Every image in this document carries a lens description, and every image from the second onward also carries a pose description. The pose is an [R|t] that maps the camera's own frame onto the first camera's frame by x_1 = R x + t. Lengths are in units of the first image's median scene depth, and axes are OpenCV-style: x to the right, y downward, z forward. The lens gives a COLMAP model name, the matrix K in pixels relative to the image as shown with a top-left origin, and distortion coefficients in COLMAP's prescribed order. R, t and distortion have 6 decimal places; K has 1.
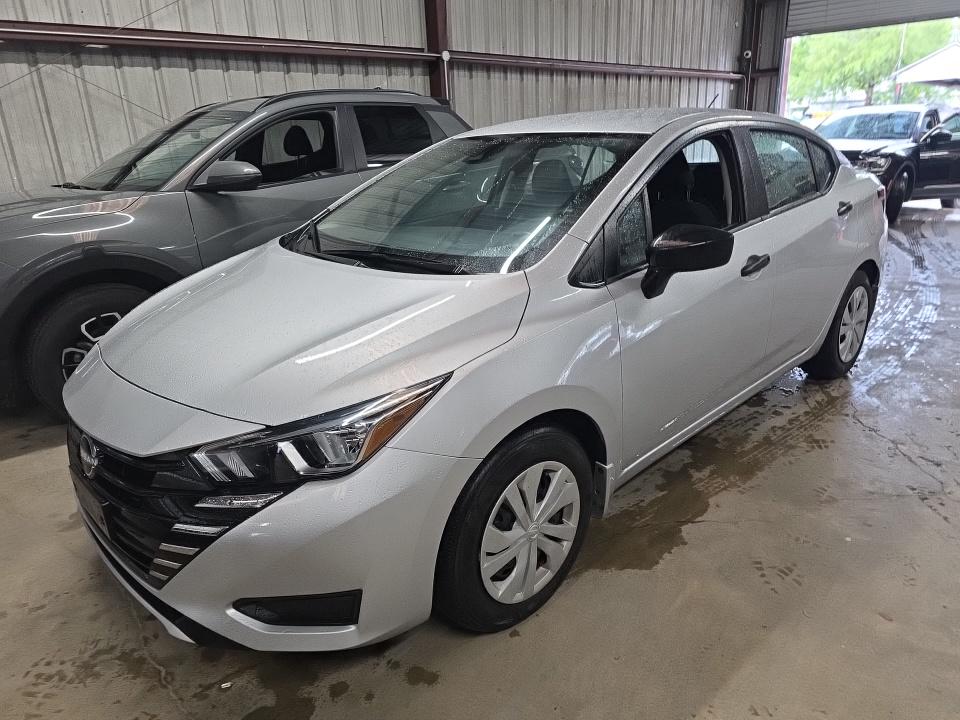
lens RADIAL K [[637.8, 0, 482.3], [0, 637.8, 358.9], [0, 0, 1]] dist [0.002060, -0.007241]
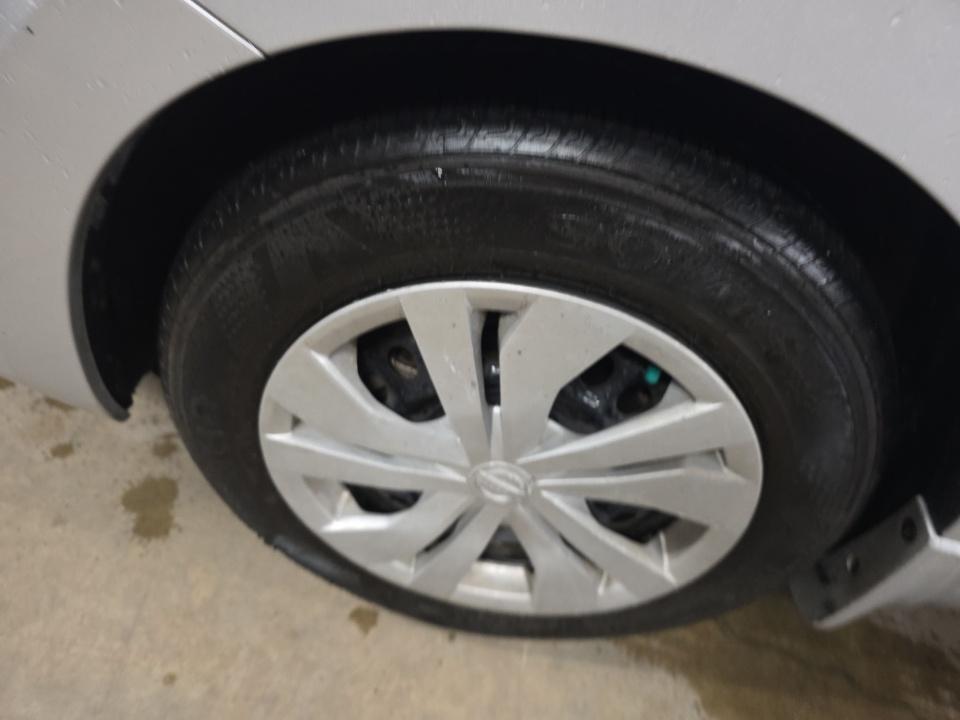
lens RADIAL K [[637.8, 0, 482.4], [0, 637.8, 356.7], [0, 0, 1]] dist [0.002060, -0.007241]
pose [[0.591096, 0.656465, -0.468679, 0.166000], [-0.478339, 0.753143, 0.451626, 0.083991], [0.649459, -0.042767, 0.759193, 0.710946]]
